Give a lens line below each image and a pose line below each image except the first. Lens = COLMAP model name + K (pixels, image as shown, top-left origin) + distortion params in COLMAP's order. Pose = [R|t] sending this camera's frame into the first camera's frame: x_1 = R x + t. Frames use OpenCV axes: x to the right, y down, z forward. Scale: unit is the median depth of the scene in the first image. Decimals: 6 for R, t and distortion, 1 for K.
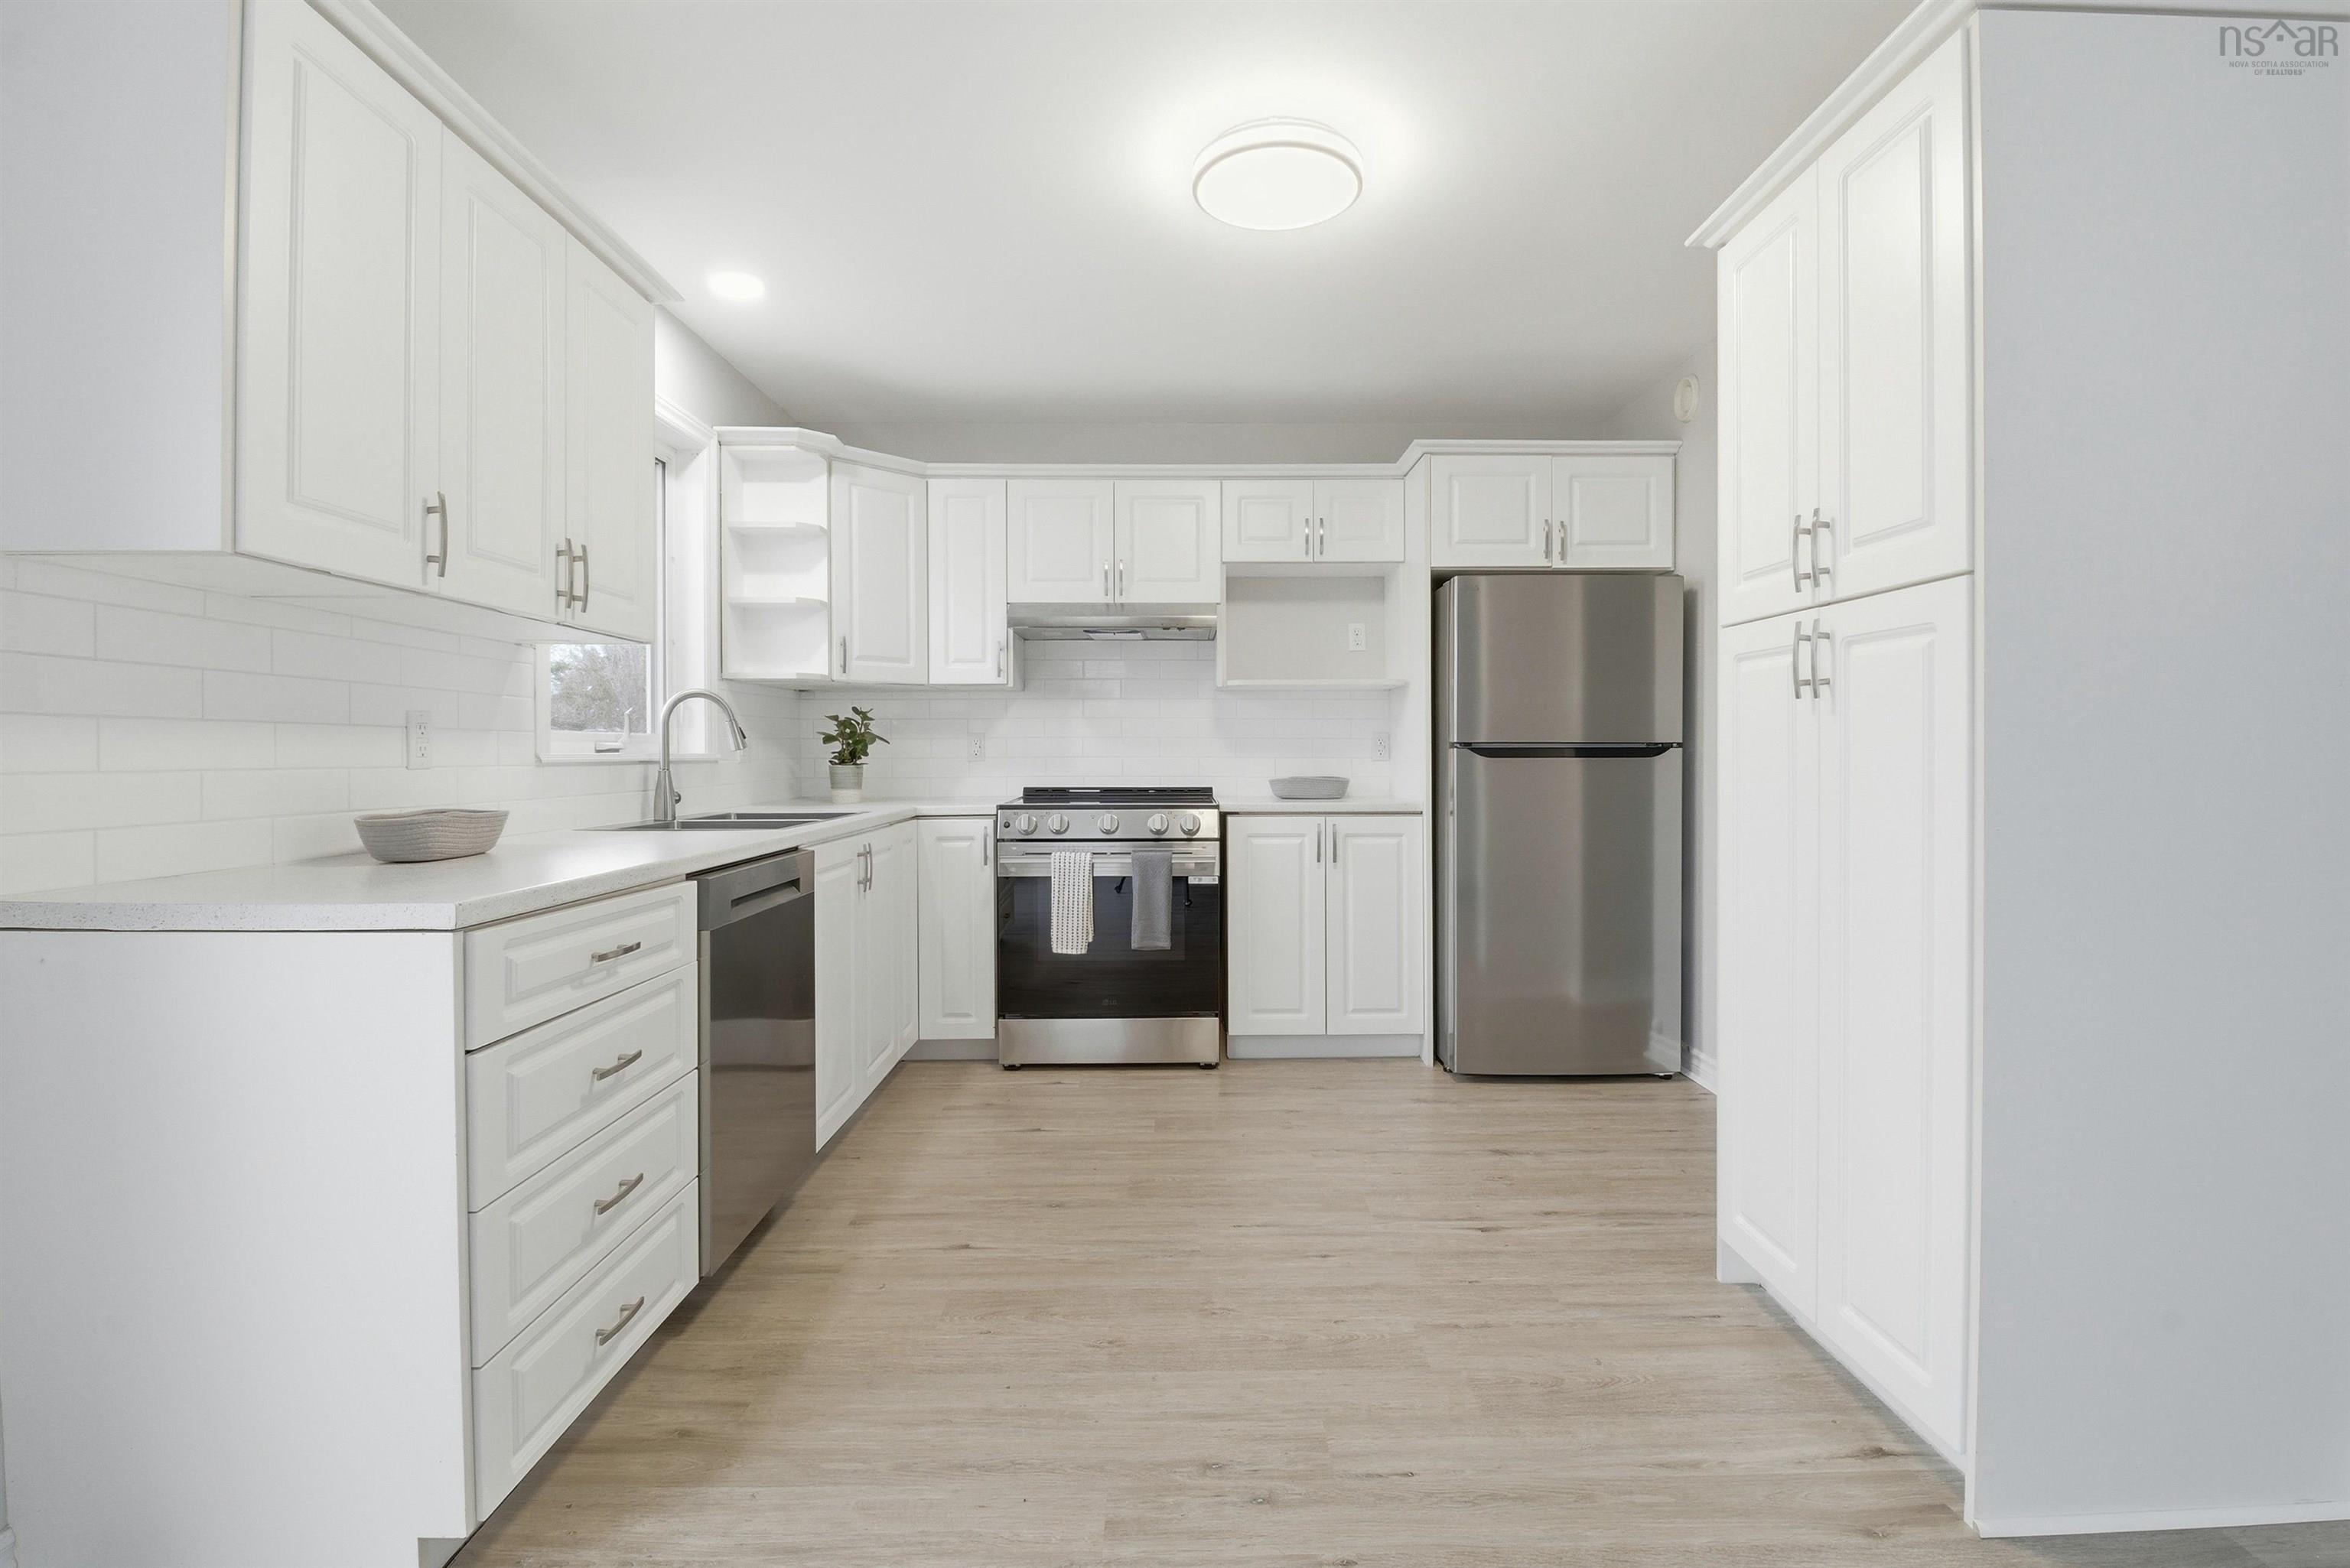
lens RADIAL K [[1103.4, 0, 1204.8], [0, 1103.4, 760.6], [0, 0, 1]] dist [-0.010117, -0.001093]
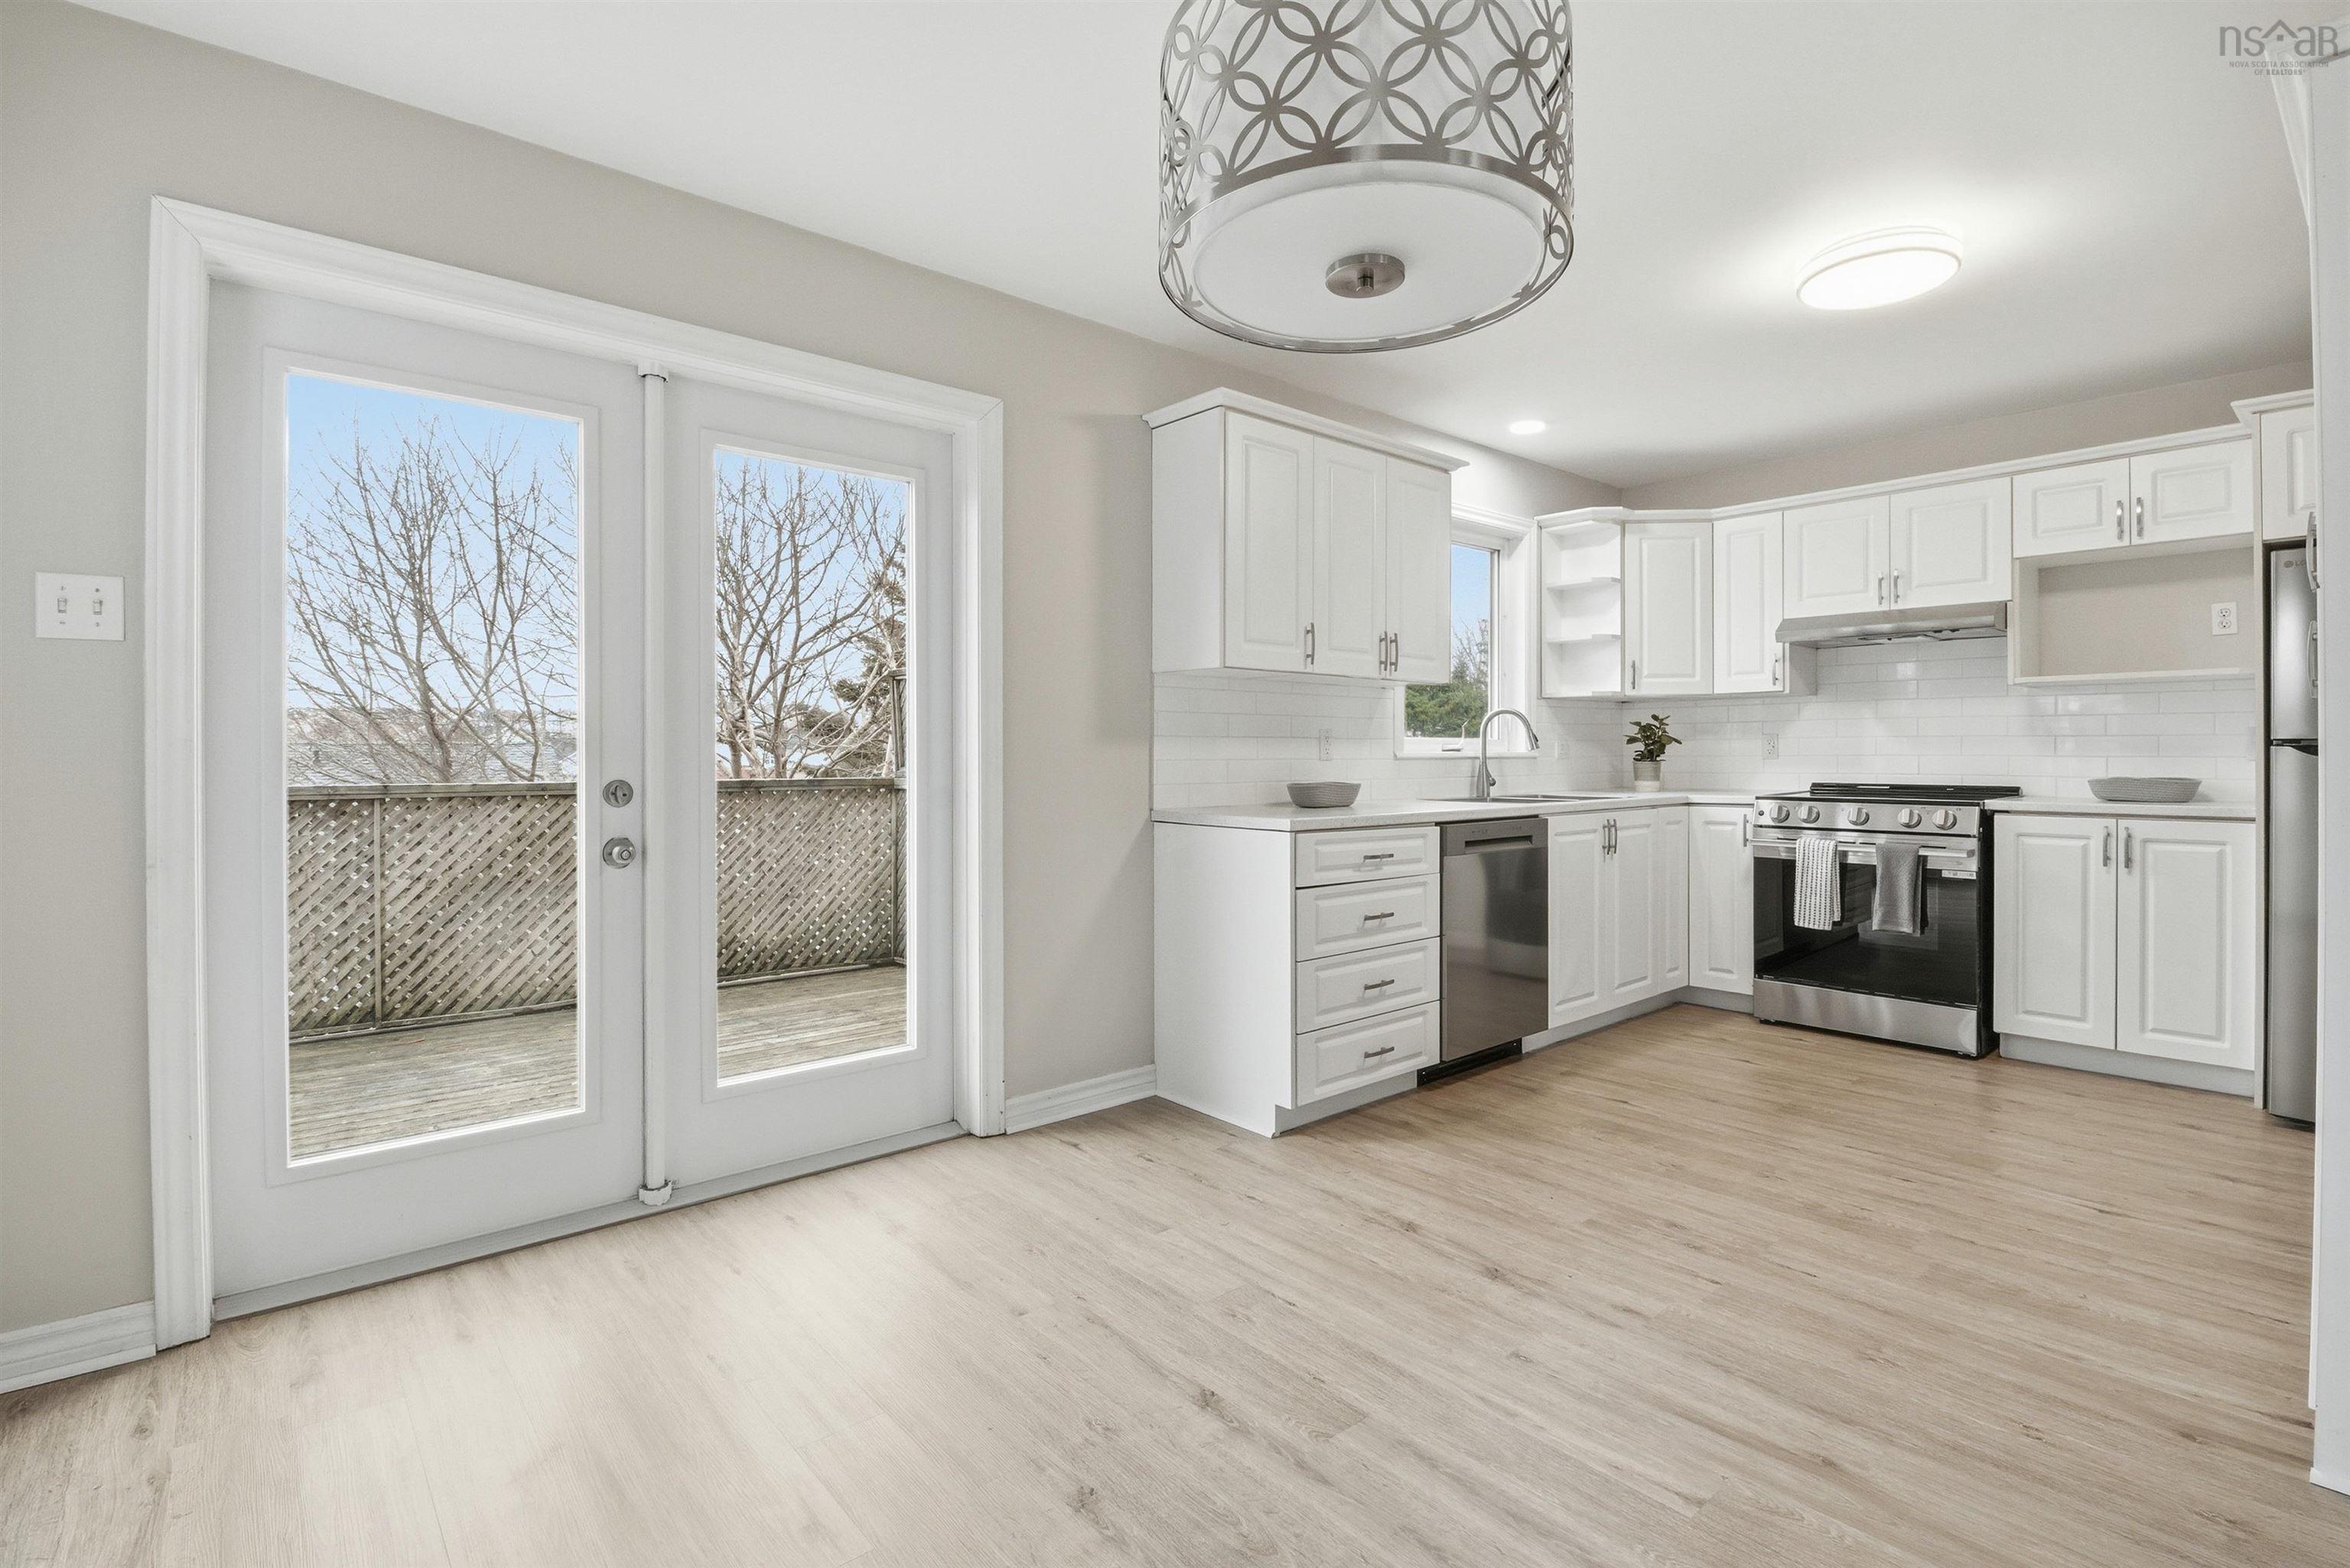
lens RADIAL K [[1103.4, 0, 1181.7], [0, 1103.4, 760.1], [0, 0, 1]] dist [-0.010117, -0.001093]
pose [[0.635190, 0.005166, -0.772339, 0.329741], [-0.004444, 0.999986, 0.003034, 0.001132], [0.772343, 0.001505, 0.635204, -0.216247]]
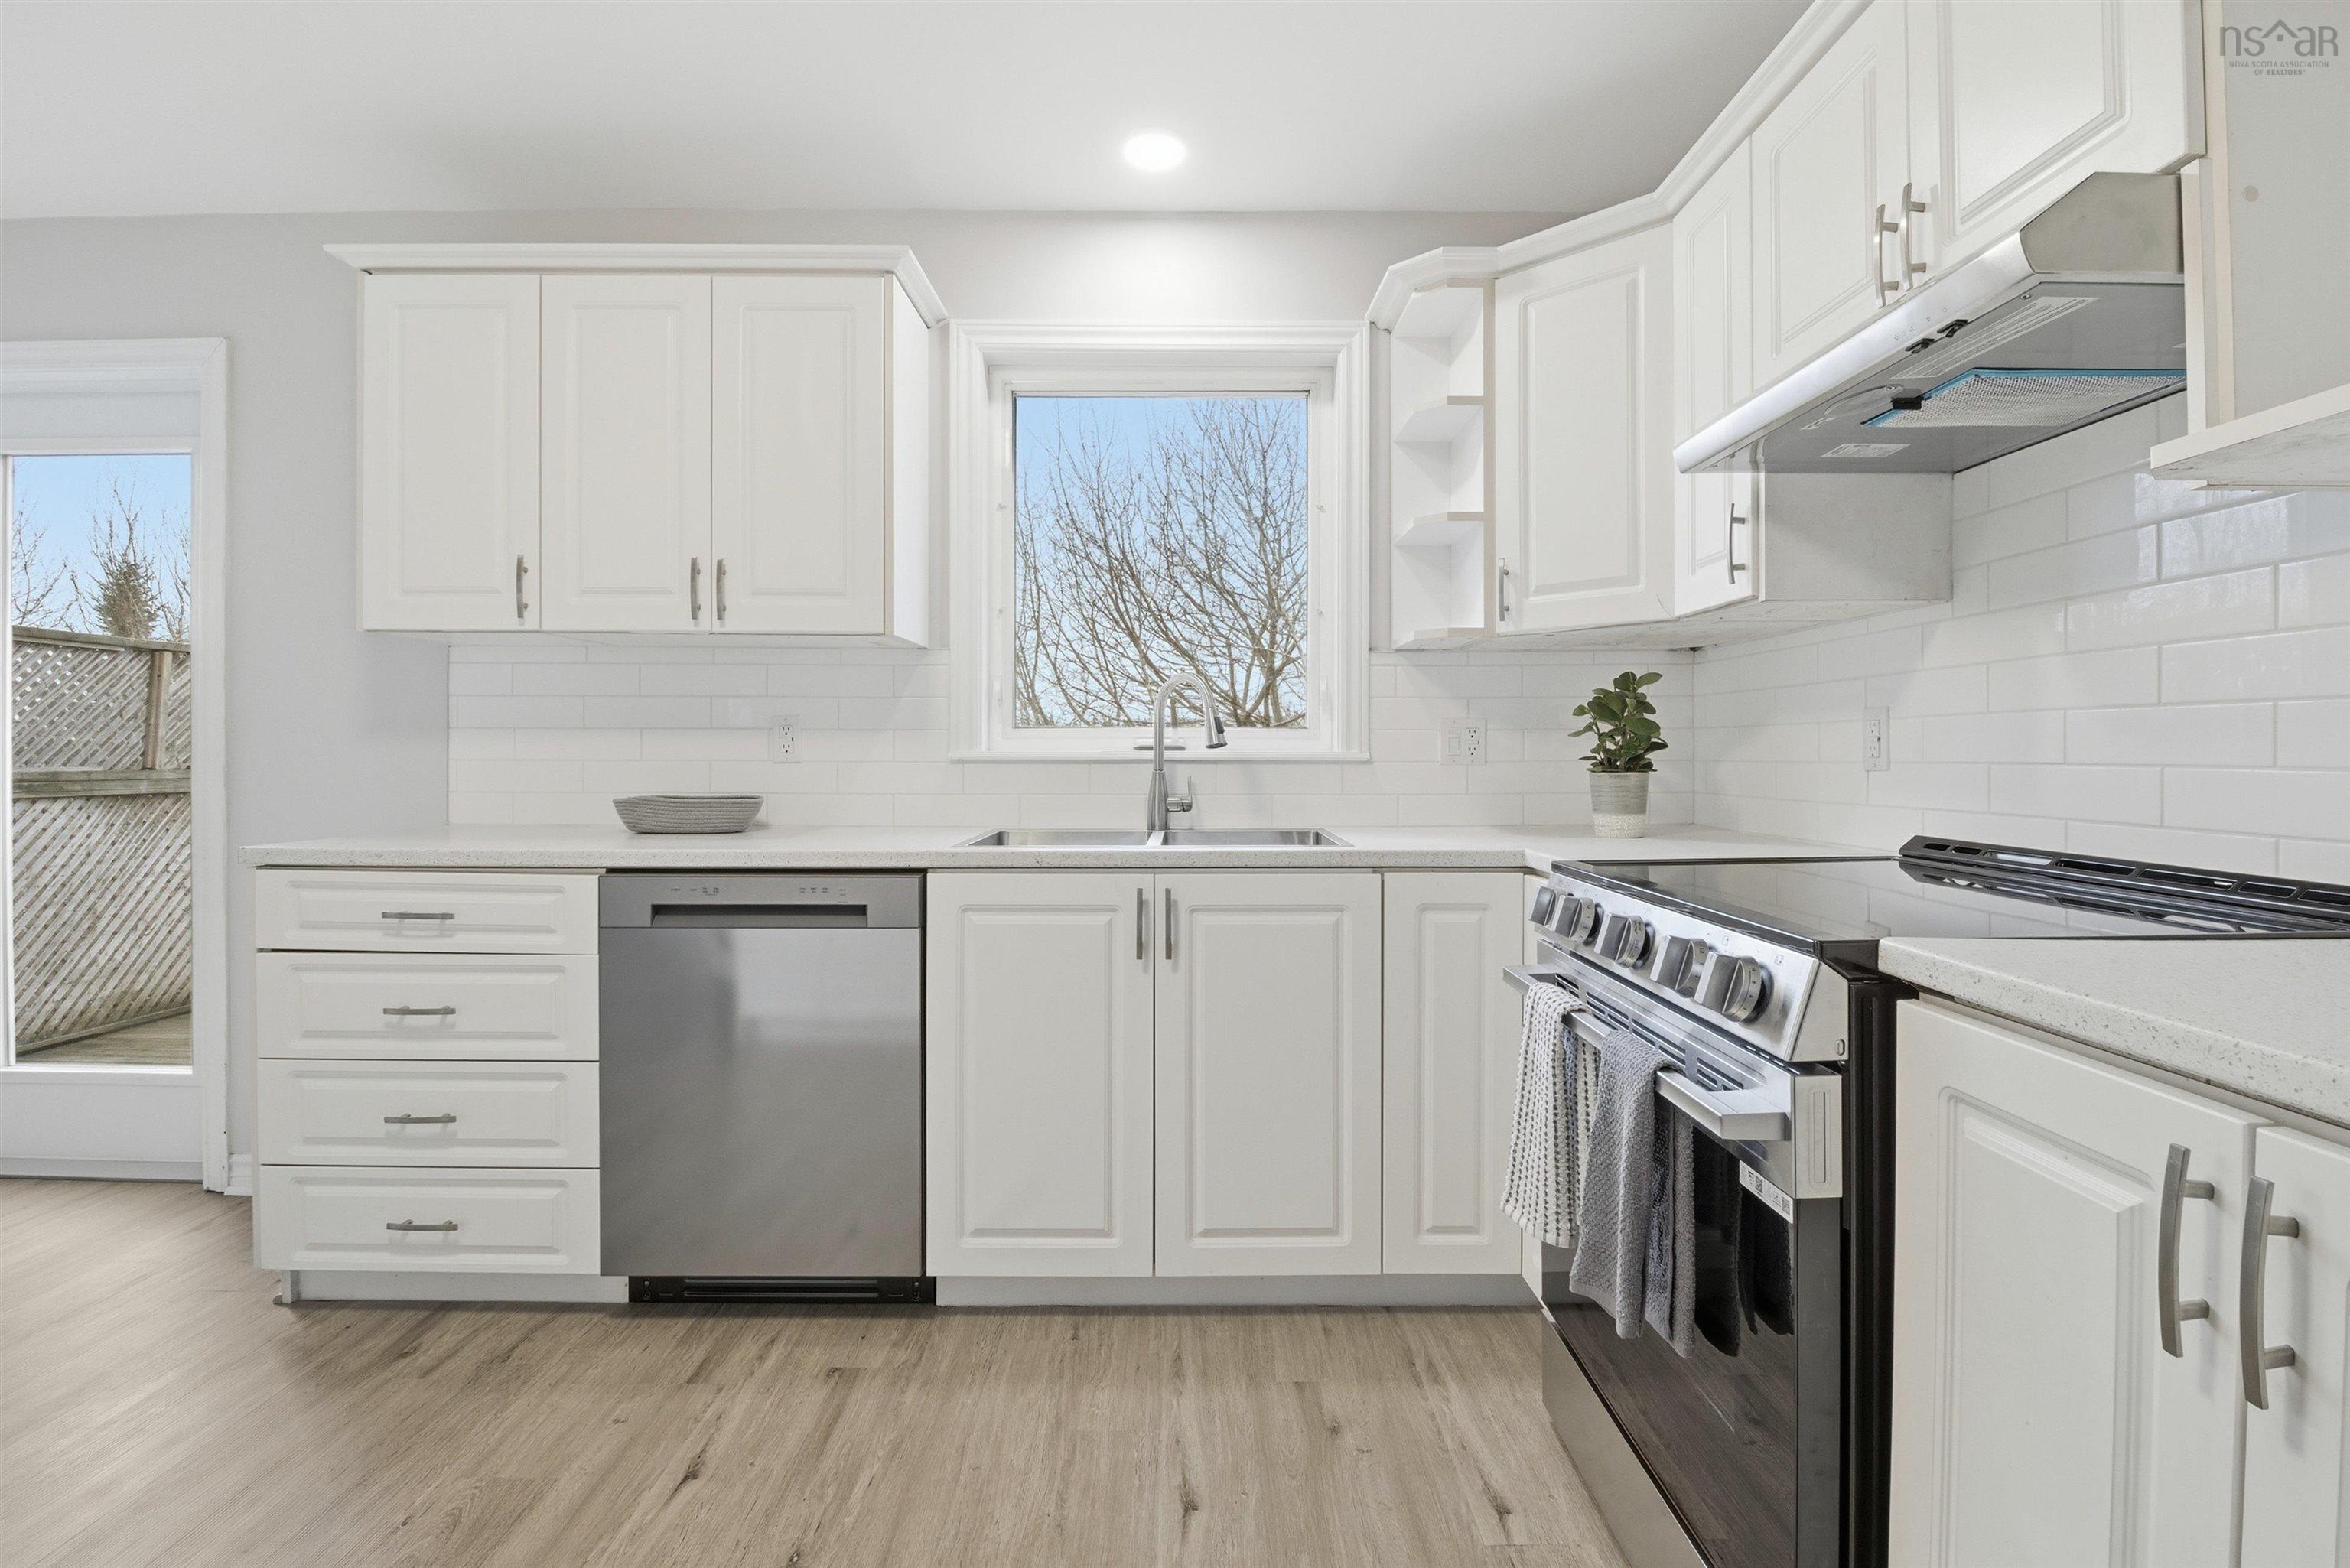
lens RADIAL K [[1103.4, 0, 1183.3], [0, 1103.4, 755.3], [0, 0, 1]] dist [-0.010117, -0.001093]
pose [[-0.027669, 0.003157, -0.999612, 0.289876], [-0.009775, 0.999946, 0.003429, -0.005555], [0.999569, 0.009866, -0.027636, 0.852919]]
